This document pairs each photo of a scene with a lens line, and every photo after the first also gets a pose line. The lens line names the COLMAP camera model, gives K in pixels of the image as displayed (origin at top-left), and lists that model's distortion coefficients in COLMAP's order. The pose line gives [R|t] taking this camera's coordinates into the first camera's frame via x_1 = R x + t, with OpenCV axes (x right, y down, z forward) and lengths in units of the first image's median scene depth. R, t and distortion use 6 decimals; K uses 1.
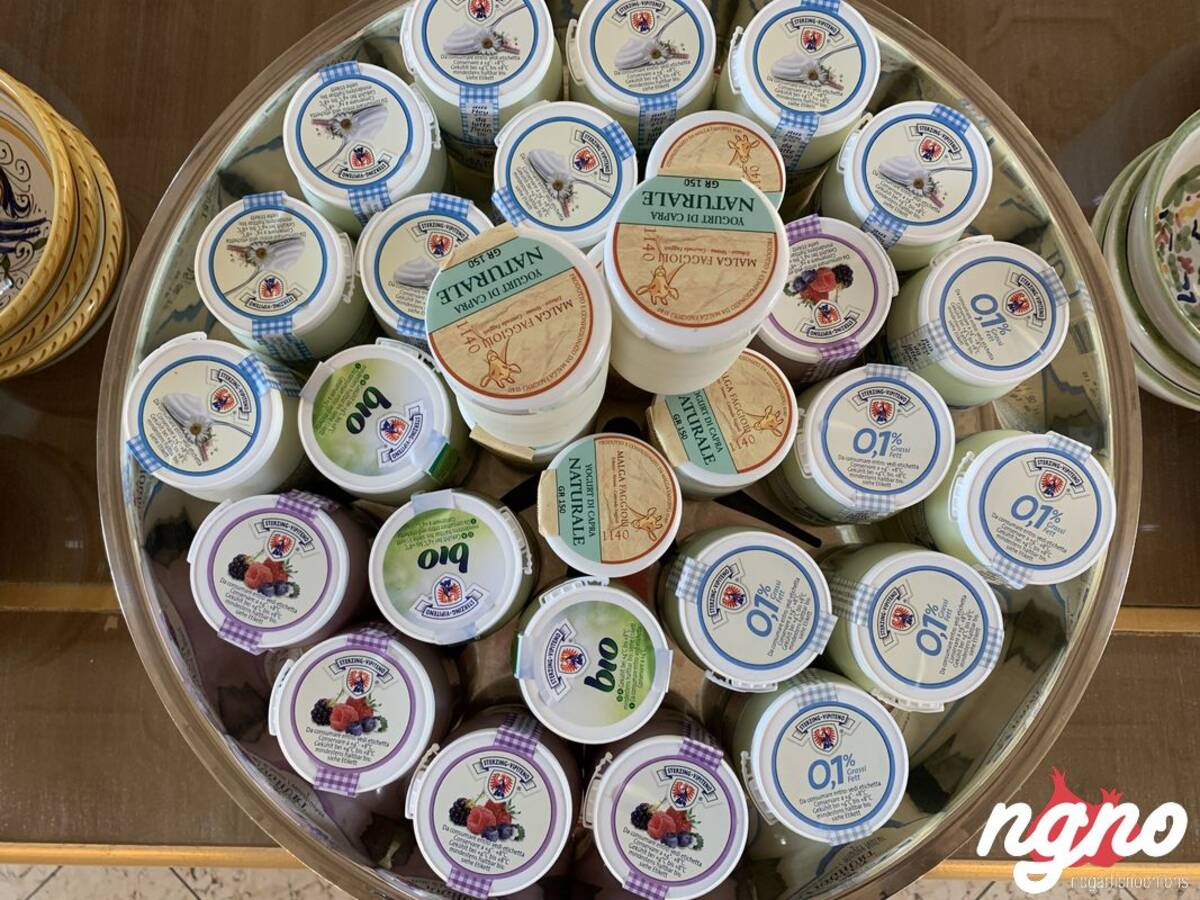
lens RADIAL K [[943.3, 0, 600.0], [0, 943.3, 450.0], [0, 0, 1]] dist [0.028620, -0.048678]
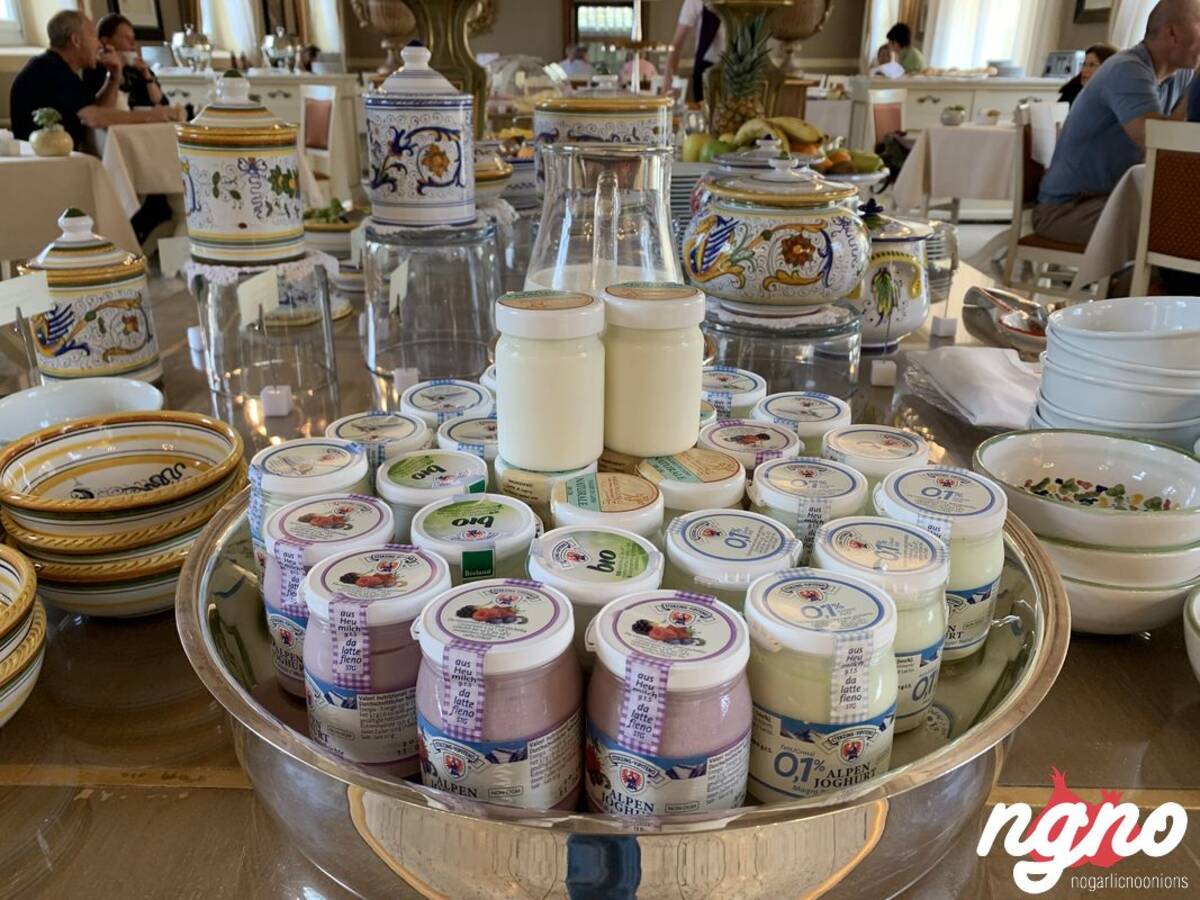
lens RADIAL K [[943.3, 0, 600.0], [0, 943.3, 450.0], [0, 0, 1]] dist [0.028620, -0.048678]
pose [[0.999898, -0.014070, 0.002444, -0.001610], [0.008616, 0.457920, -0.888952, 1.172061], [0.011388, 0.888882, 0.457995, 0.355133]]
